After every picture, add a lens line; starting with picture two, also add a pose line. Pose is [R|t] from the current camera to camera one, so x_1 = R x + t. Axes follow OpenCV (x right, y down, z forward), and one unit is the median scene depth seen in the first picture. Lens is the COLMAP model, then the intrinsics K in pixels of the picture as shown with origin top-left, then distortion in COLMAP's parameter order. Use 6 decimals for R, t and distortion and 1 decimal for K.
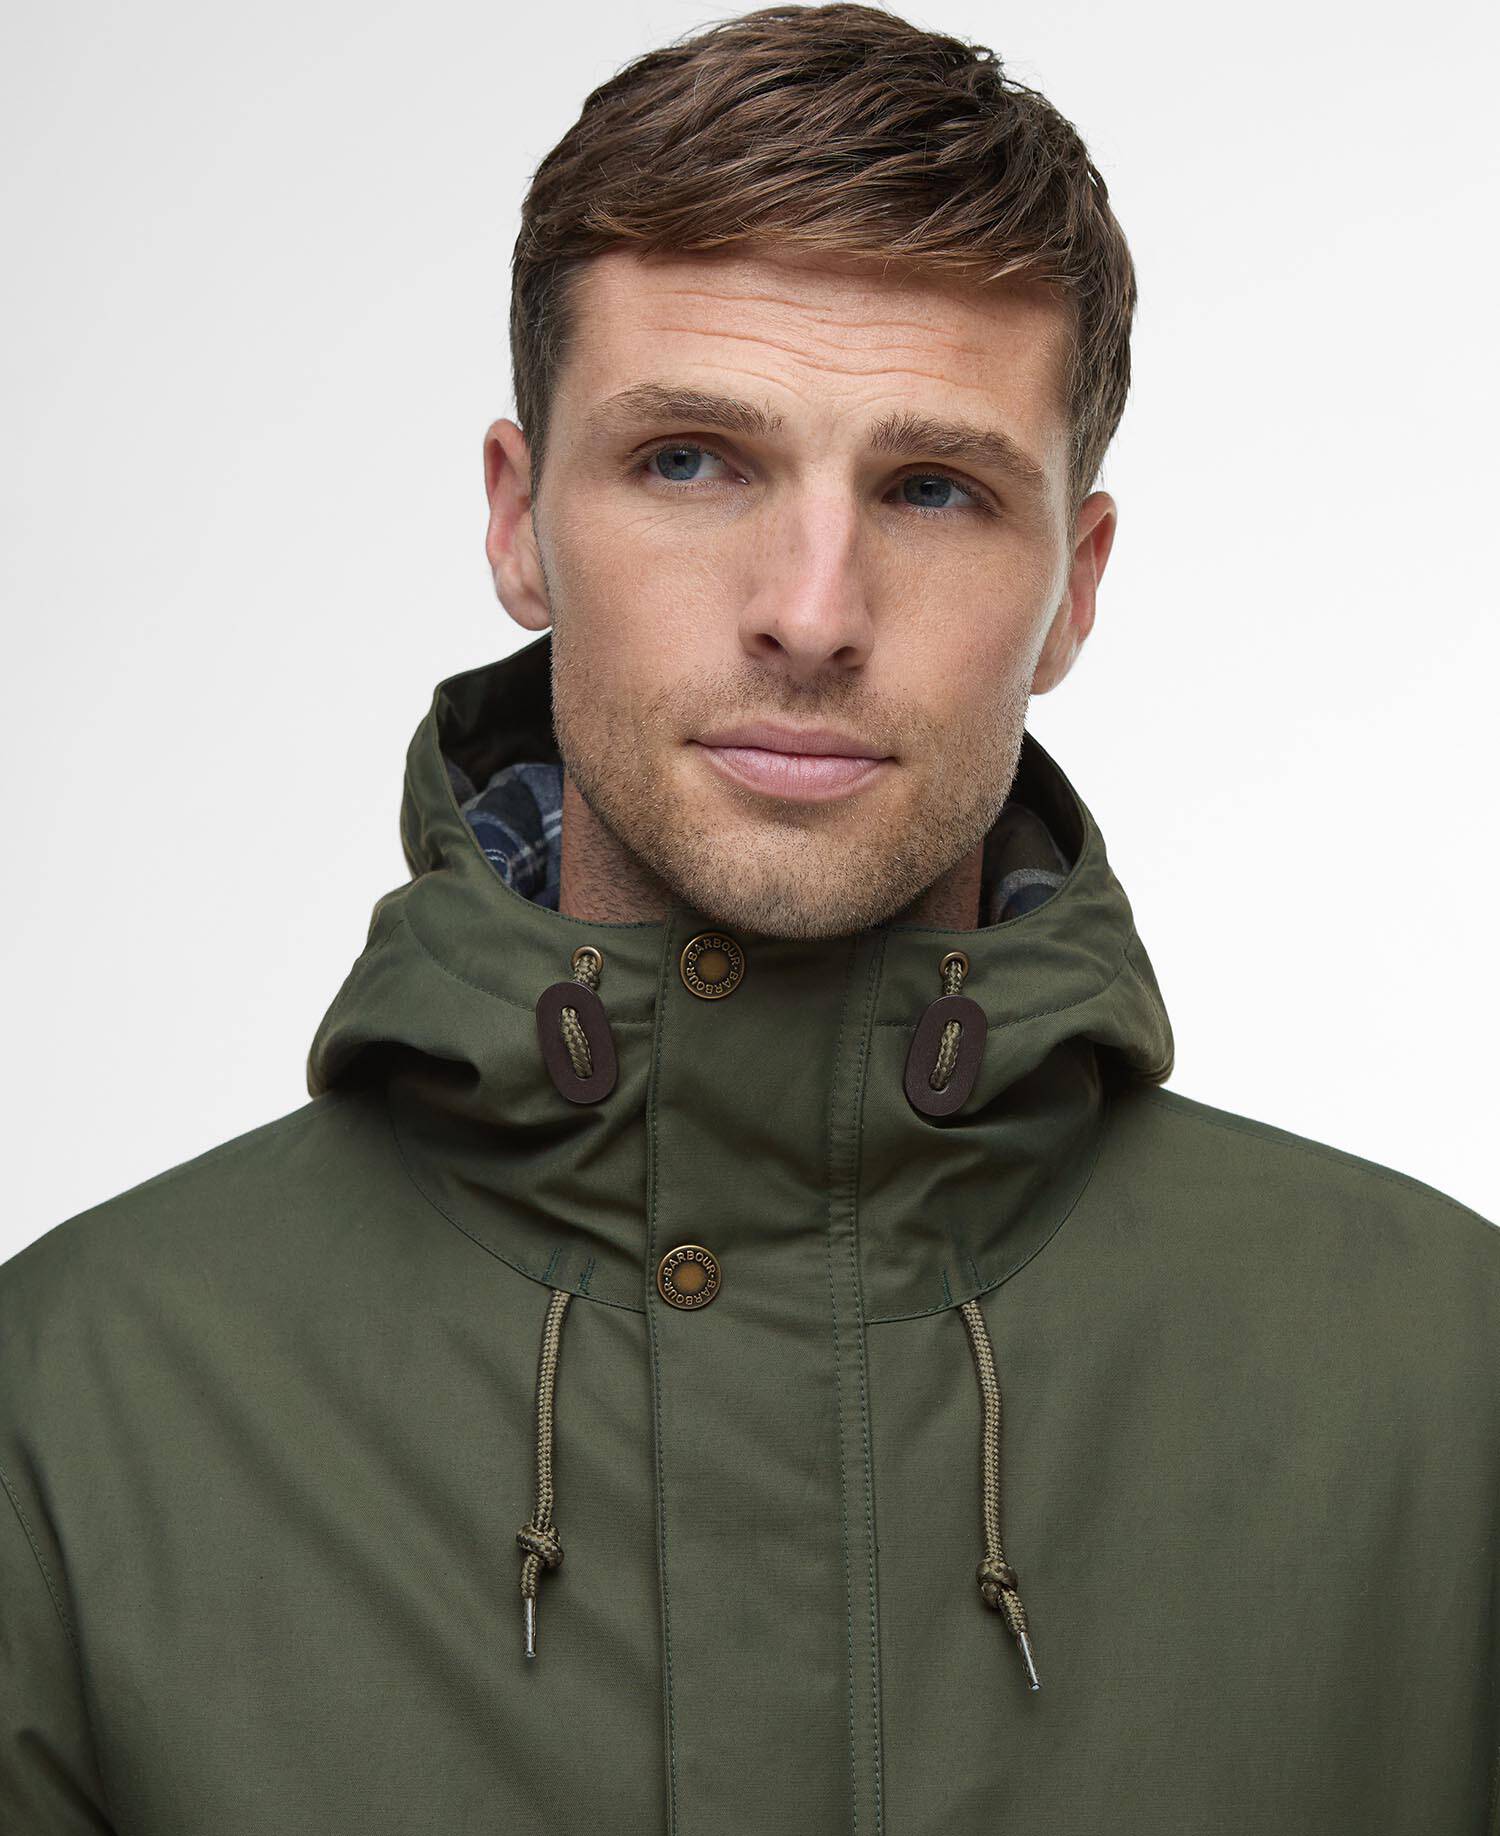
lens RADIAL K [[3314.3, 0, 751.5], [0, 3314.3, 914.9], [0, 0, 1]] dist [-0.225371, 0.000000]
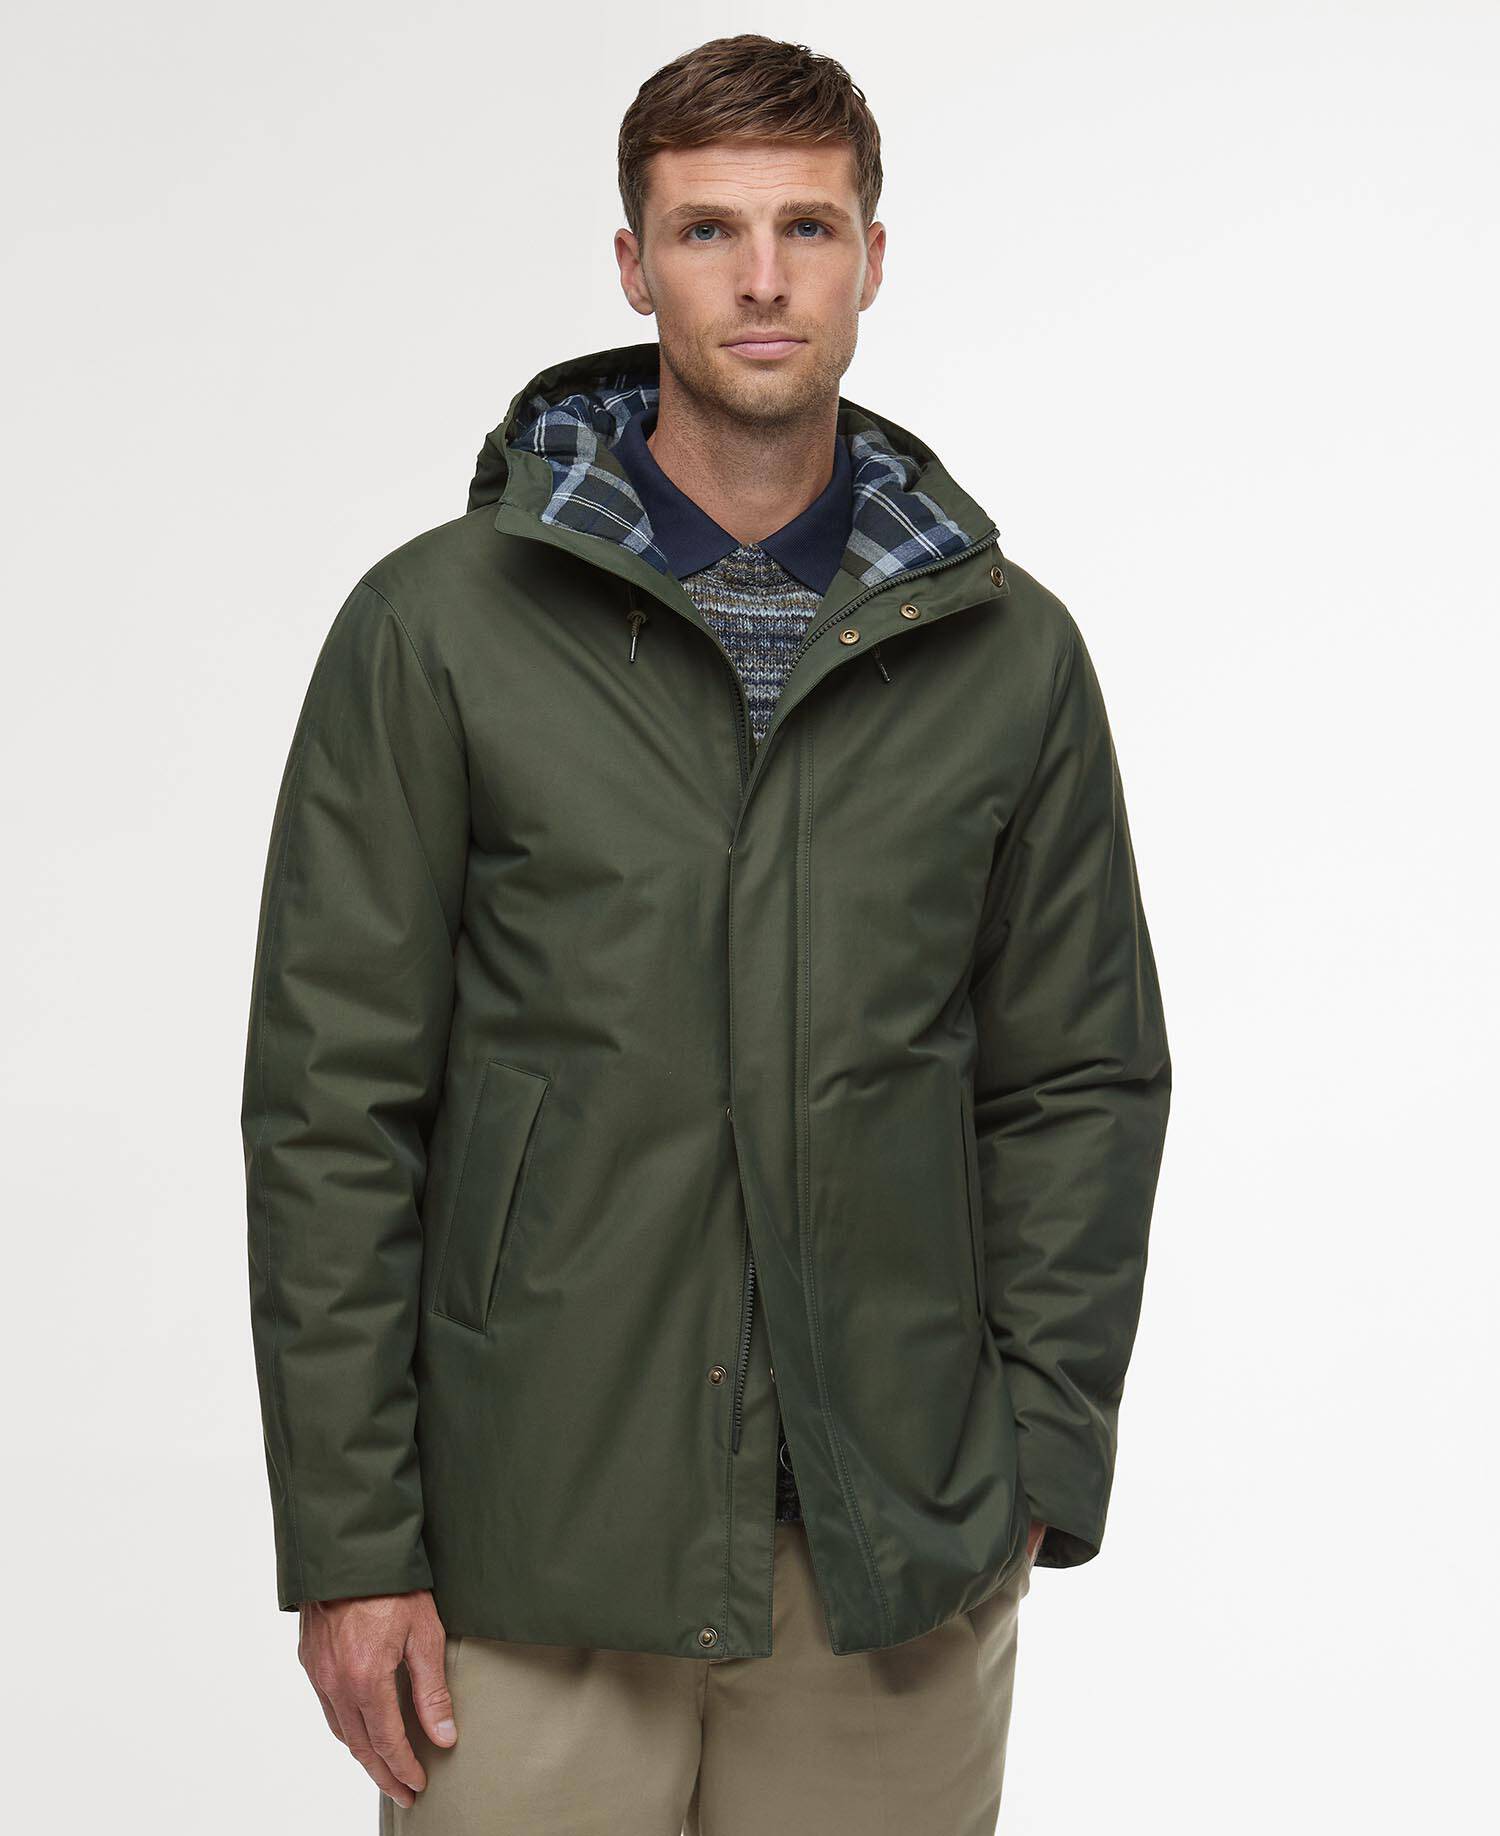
lens RADIAL K [[3314.3, 0, 748.0], [0, 3314.3, 917.4], [0, 0, 1]] dist [-0.225371, 0.000000]
pose [[0.990953, -0.133998, -0.007557, -0.038207], [0.134186, 0.990284, 0.036488, 0.283330], [0.002594, -0.037172, 0.999306, -1.458765]]
